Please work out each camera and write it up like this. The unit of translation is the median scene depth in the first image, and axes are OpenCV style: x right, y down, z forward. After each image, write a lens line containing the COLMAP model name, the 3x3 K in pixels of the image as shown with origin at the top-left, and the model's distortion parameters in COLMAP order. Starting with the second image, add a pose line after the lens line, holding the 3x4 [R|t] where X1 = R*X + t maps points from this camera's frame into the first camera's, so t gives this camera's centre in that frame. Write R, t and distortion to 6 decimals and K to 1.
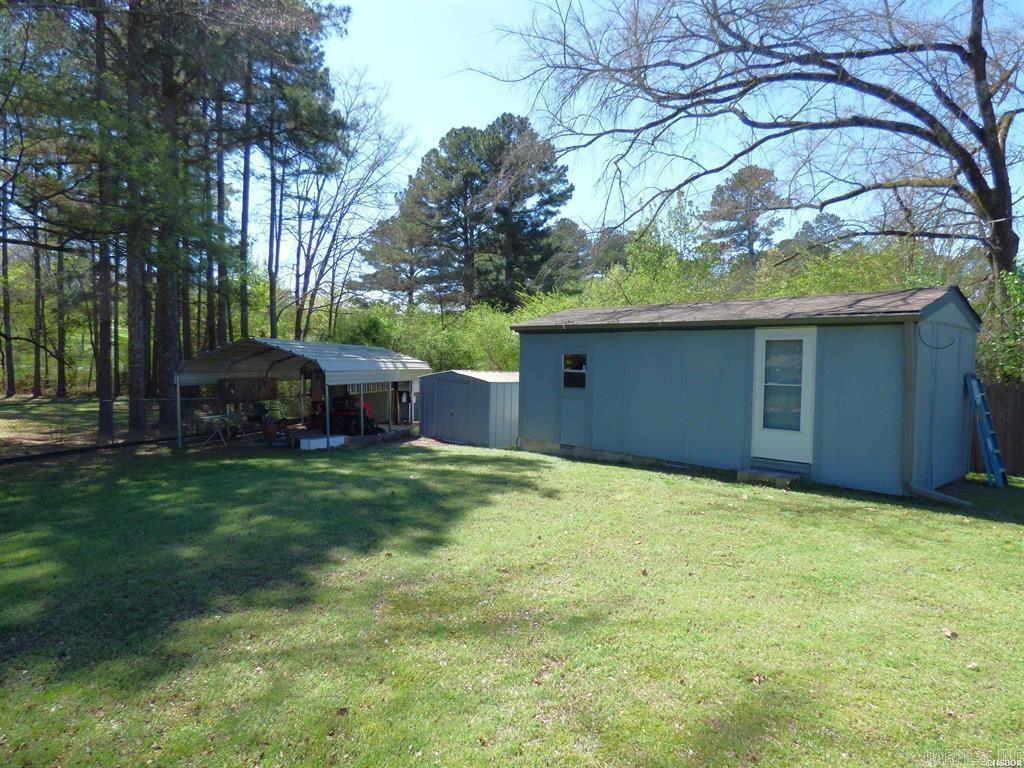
lens RADIAL K [[622.9, 0, 512.0], [0, 622.9, 384.0], [0, 0, 1]] dist [-0.014627, 0.000455]
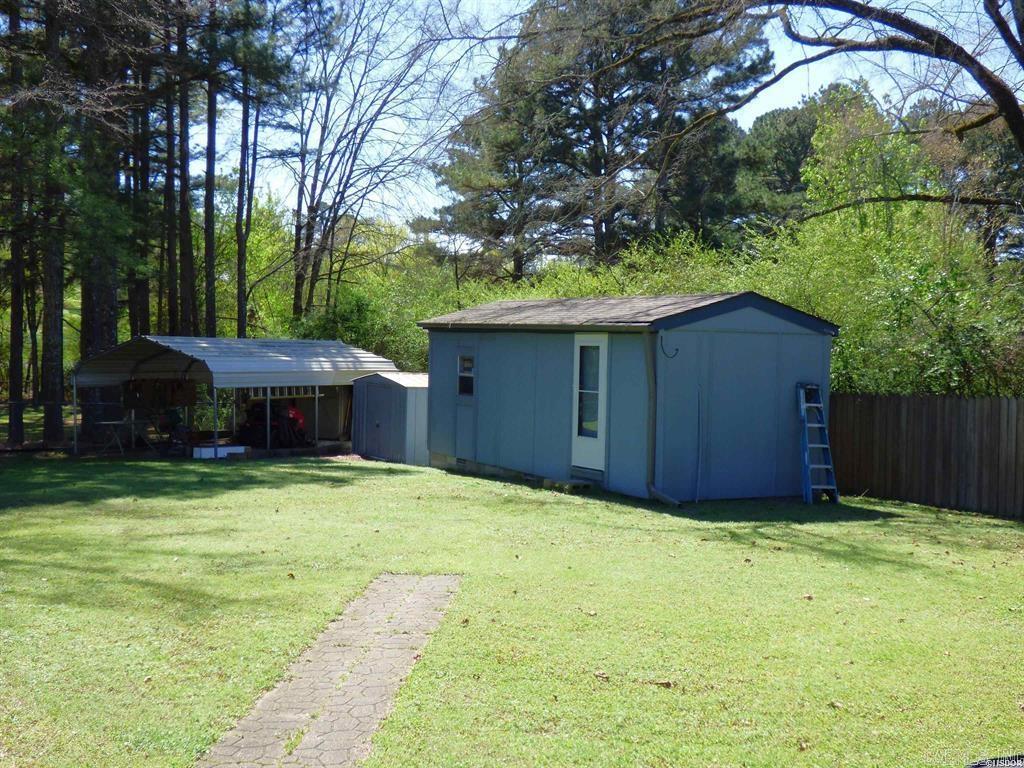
lens RADIAL K [[1227.2, 0, 512.0], [0, 1227.2, 384.0], [0, 0, 1]] dist [-0.012151, 0.014763]
pose [[0.971377, 0.009557, -0.237349, 0.515954], [-0.011385, 0.999915, -0.006333, 0.001872], [0.237269, 0.008854, 0.971404, -0.610430]]
